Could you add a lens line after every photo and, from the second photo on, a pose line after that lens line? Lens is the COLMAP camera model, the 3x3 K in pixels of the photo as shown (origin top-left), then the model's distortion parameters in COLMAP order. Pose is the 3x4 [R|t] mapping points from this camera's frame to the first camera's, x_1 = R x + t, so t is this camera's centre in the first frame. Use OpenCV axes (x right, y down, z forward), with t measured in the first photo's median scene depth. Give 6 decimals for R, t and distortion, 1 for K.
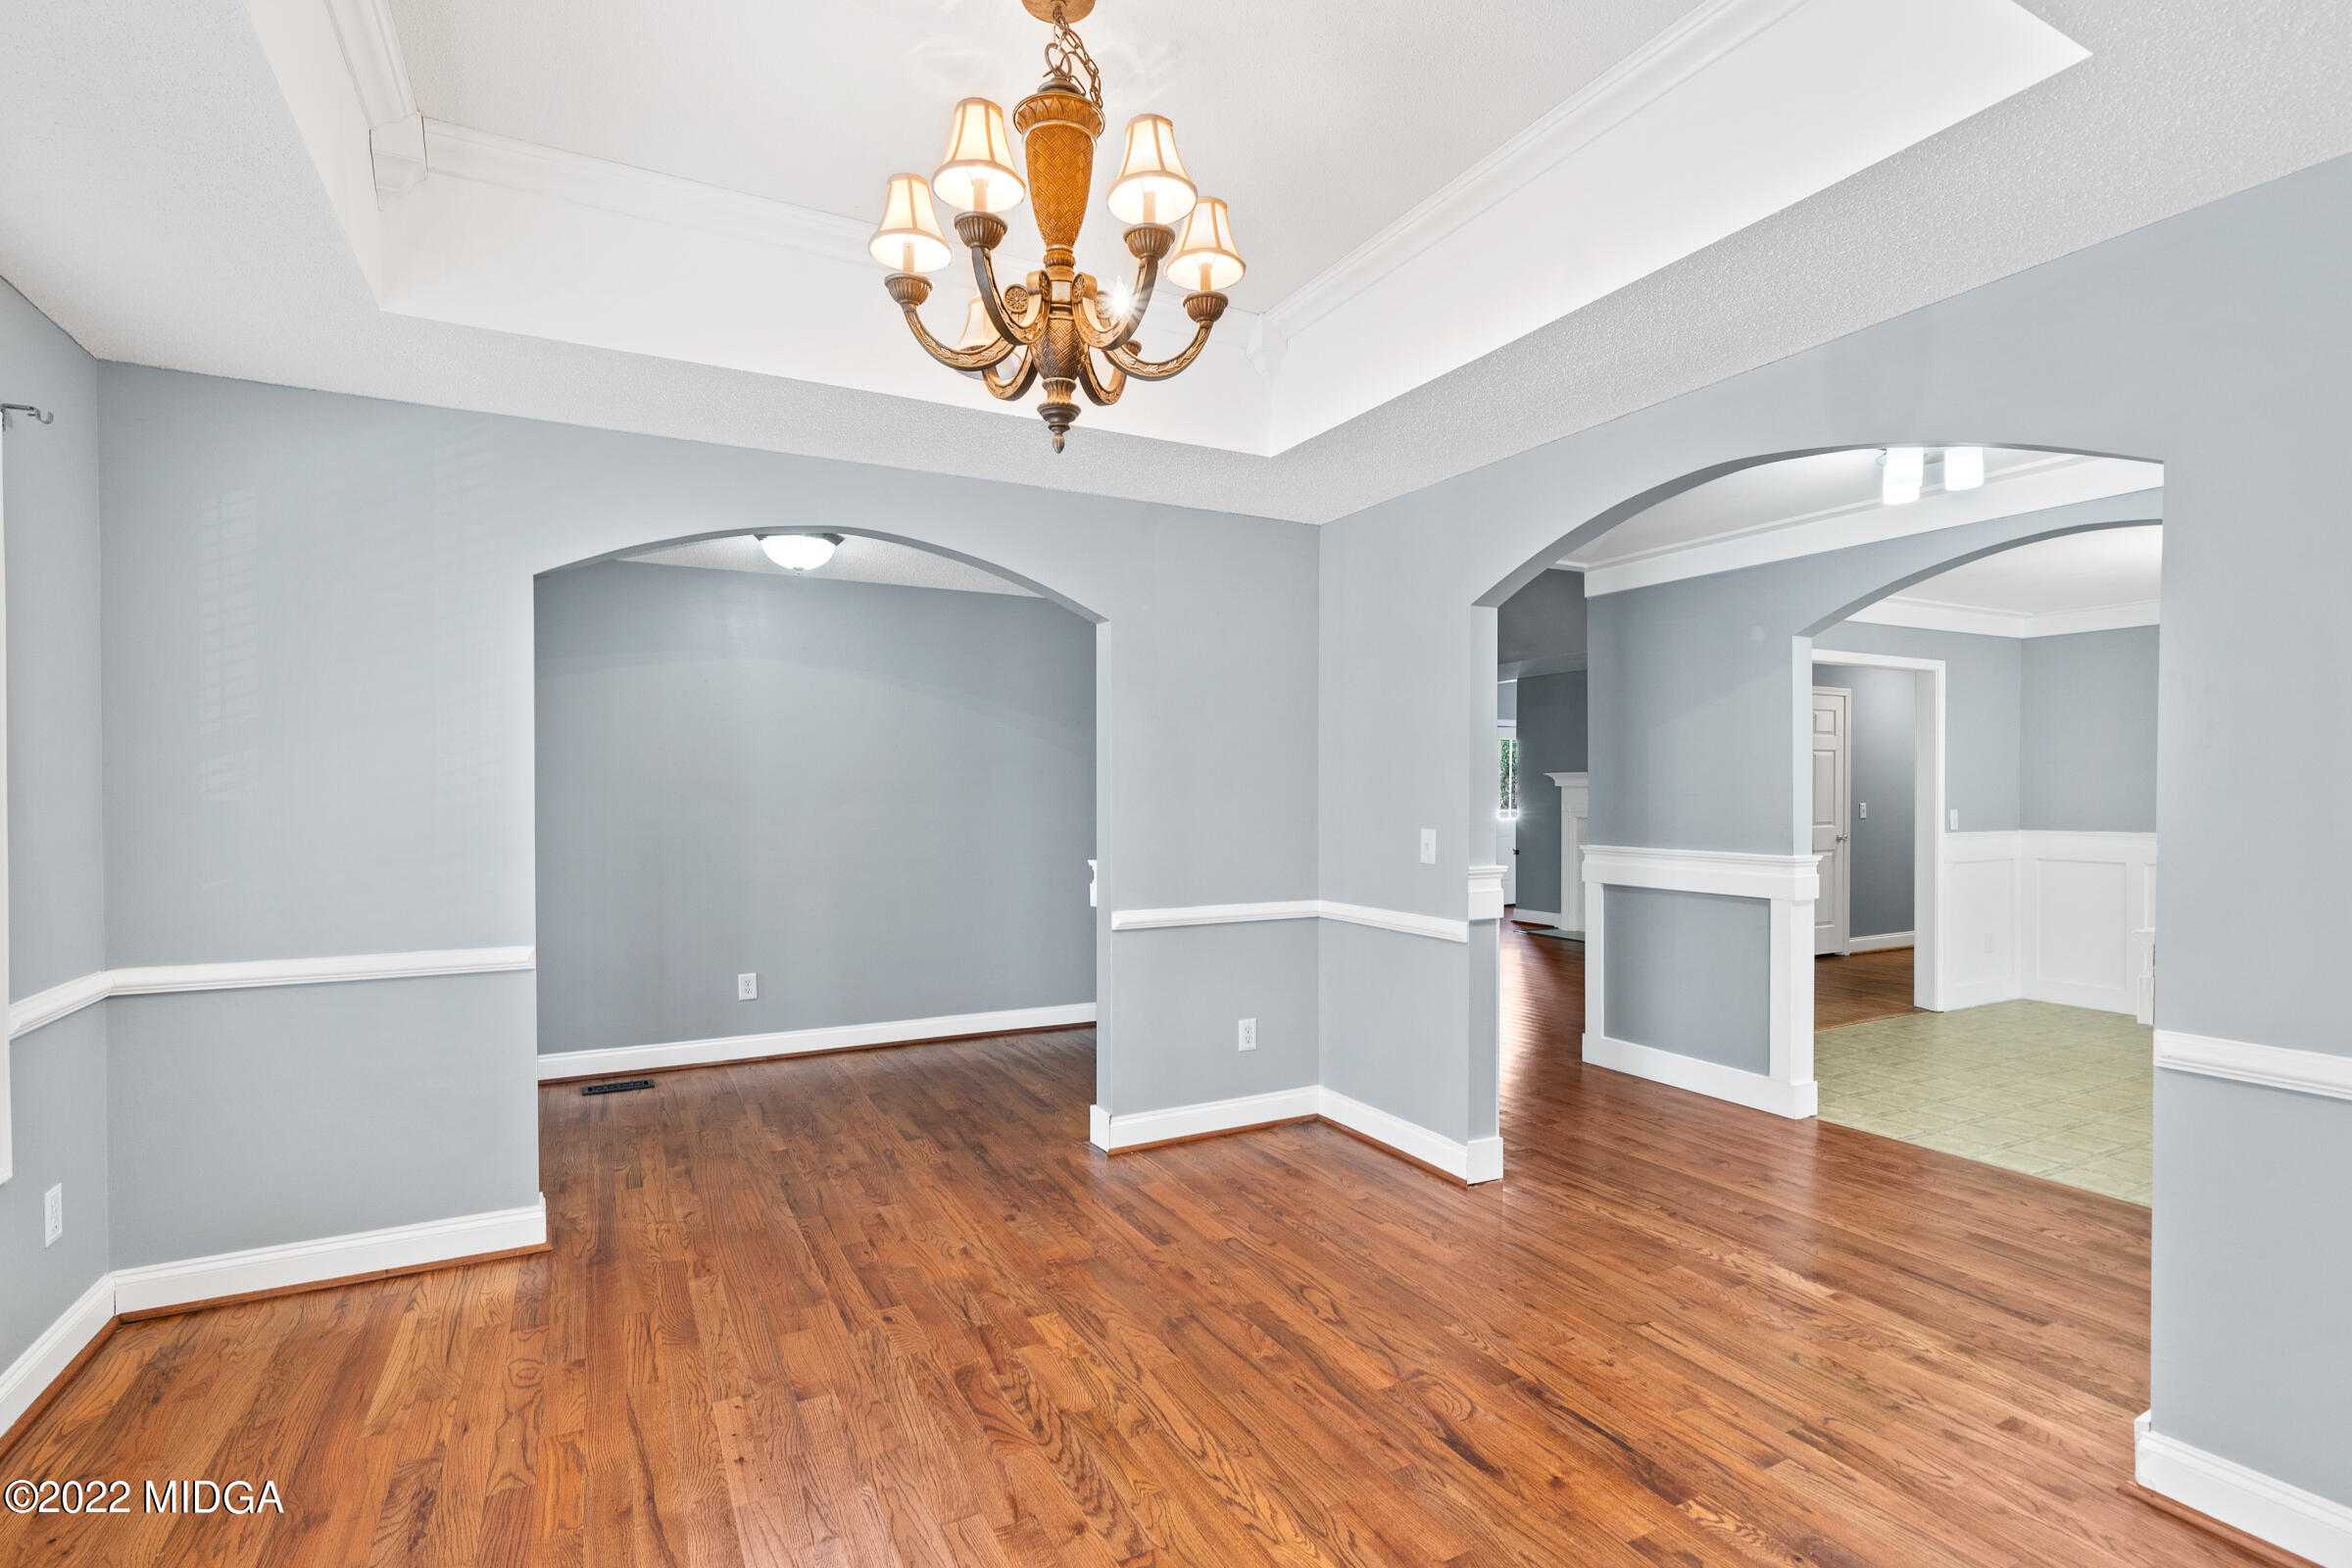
lens RADIAL K [[1098.8, 0, 1165.5], [0, 1098.8, 789.0], [0, 0, 1]] dist [0.000065, 0.000240]
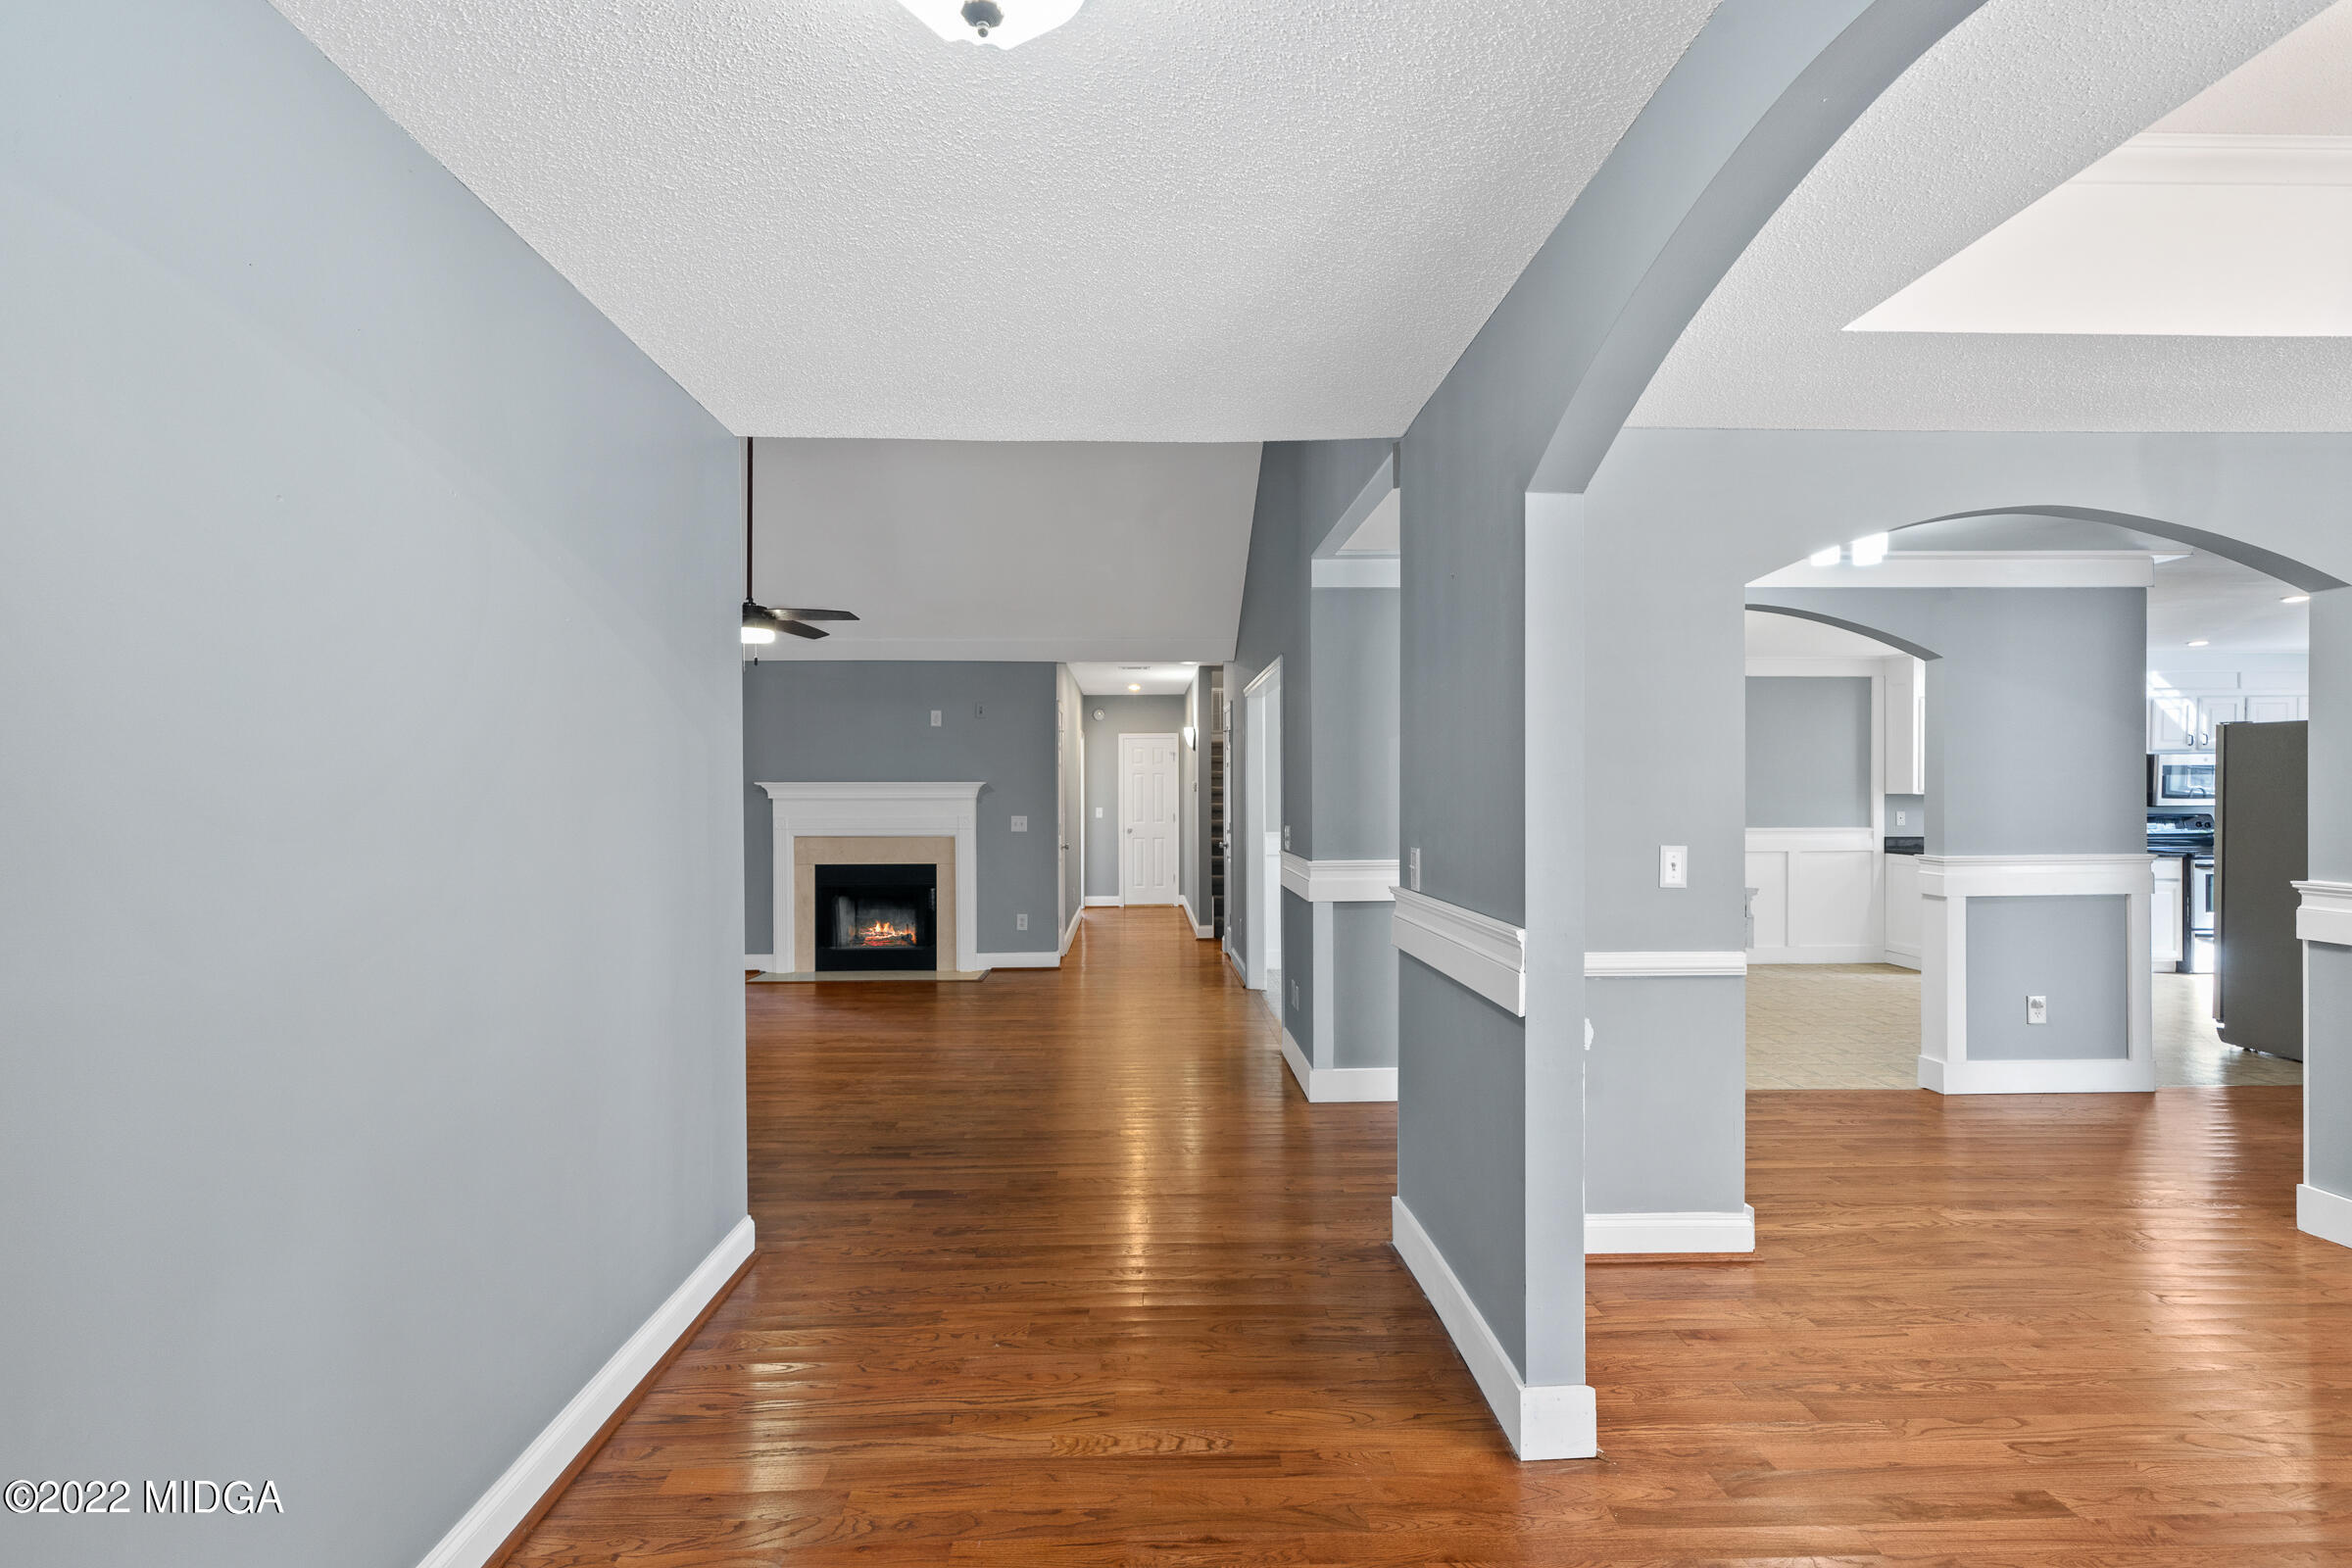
lens RADIAL K [[1098.8, 0, 1165.5], [0, 1098.8, 789.0], [0, 0, 1]] dist [0.000065, 0.000240]
pose [[0.439116, 0.006351, 0.898408, -0.665716], [0.005434, 0.999938, -0.009725, 0.000475], [-0.898414, 0.009153, 0.439054, 0.980382]]
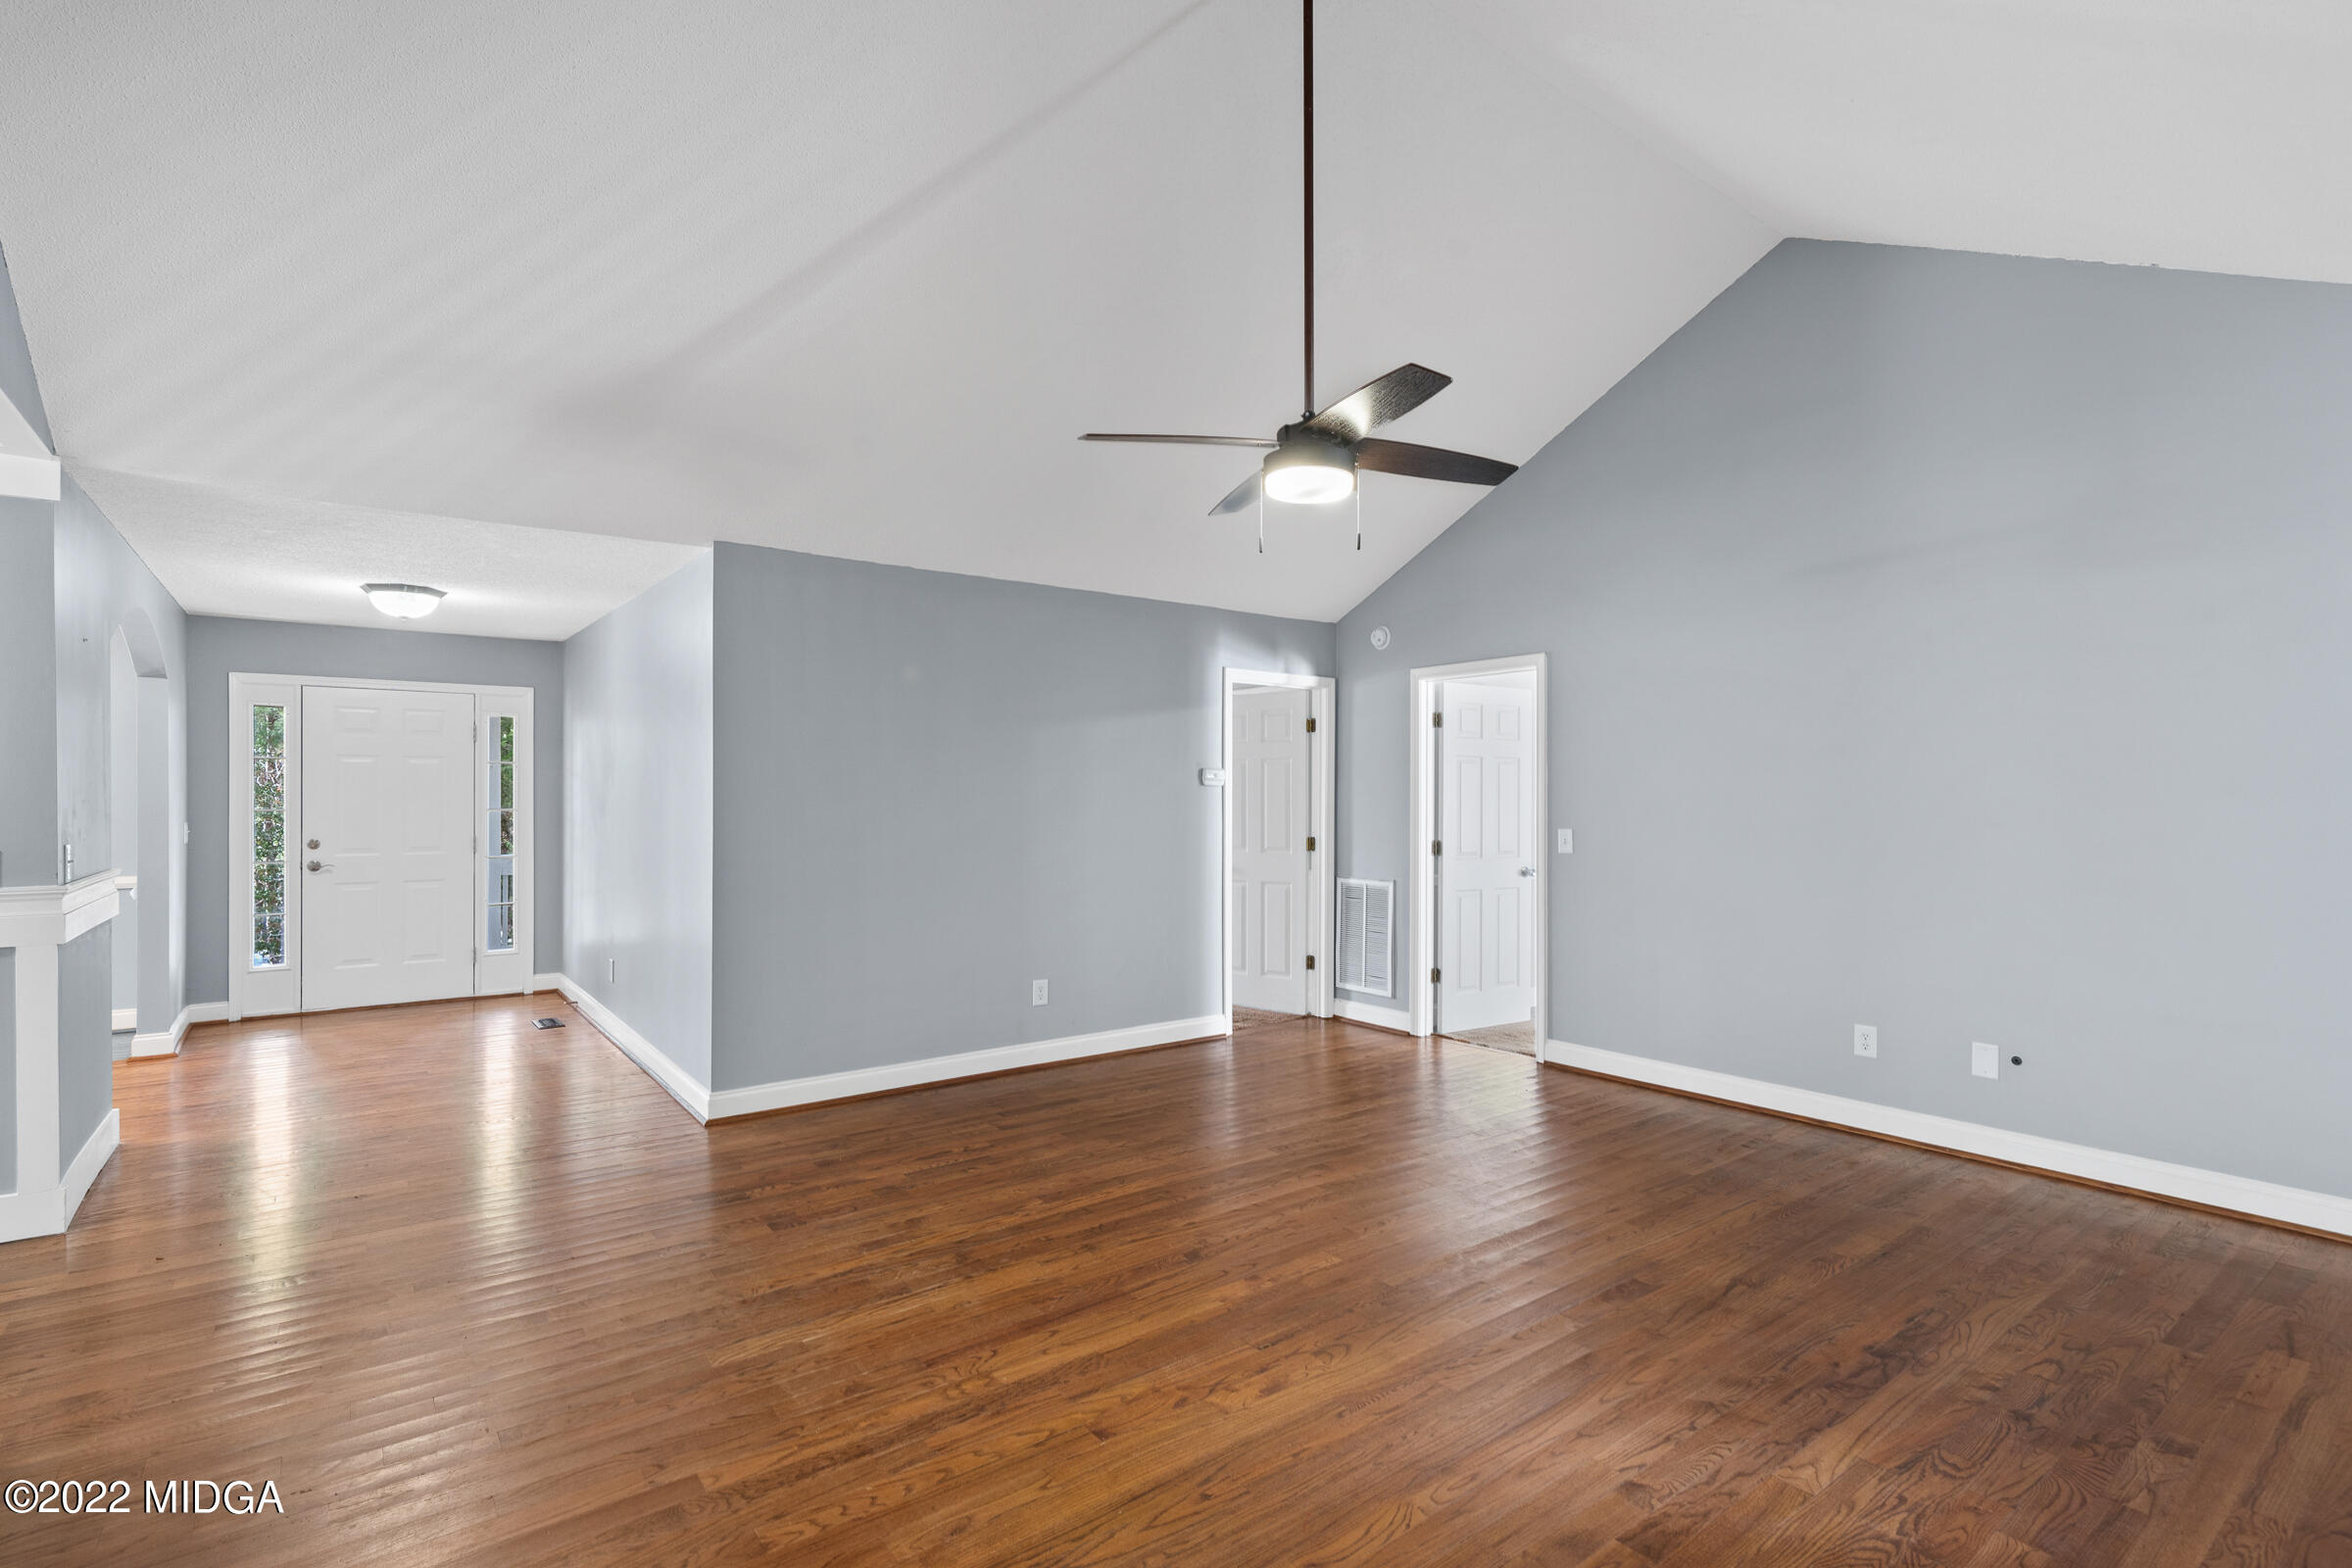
lens RADIAL K [[1098.8, 0, 1165.5], [0, 1098.8, 789.0], [0, 0, 1]] dist [0.000065, 0.000240]
pose [[0.164257, -0.004149, -0.986409, 1.195219], [-0.004762, 0.999976, -0.004999, -0.008540], [0.986406, 0.005518, 0.164233, 1.922108]]
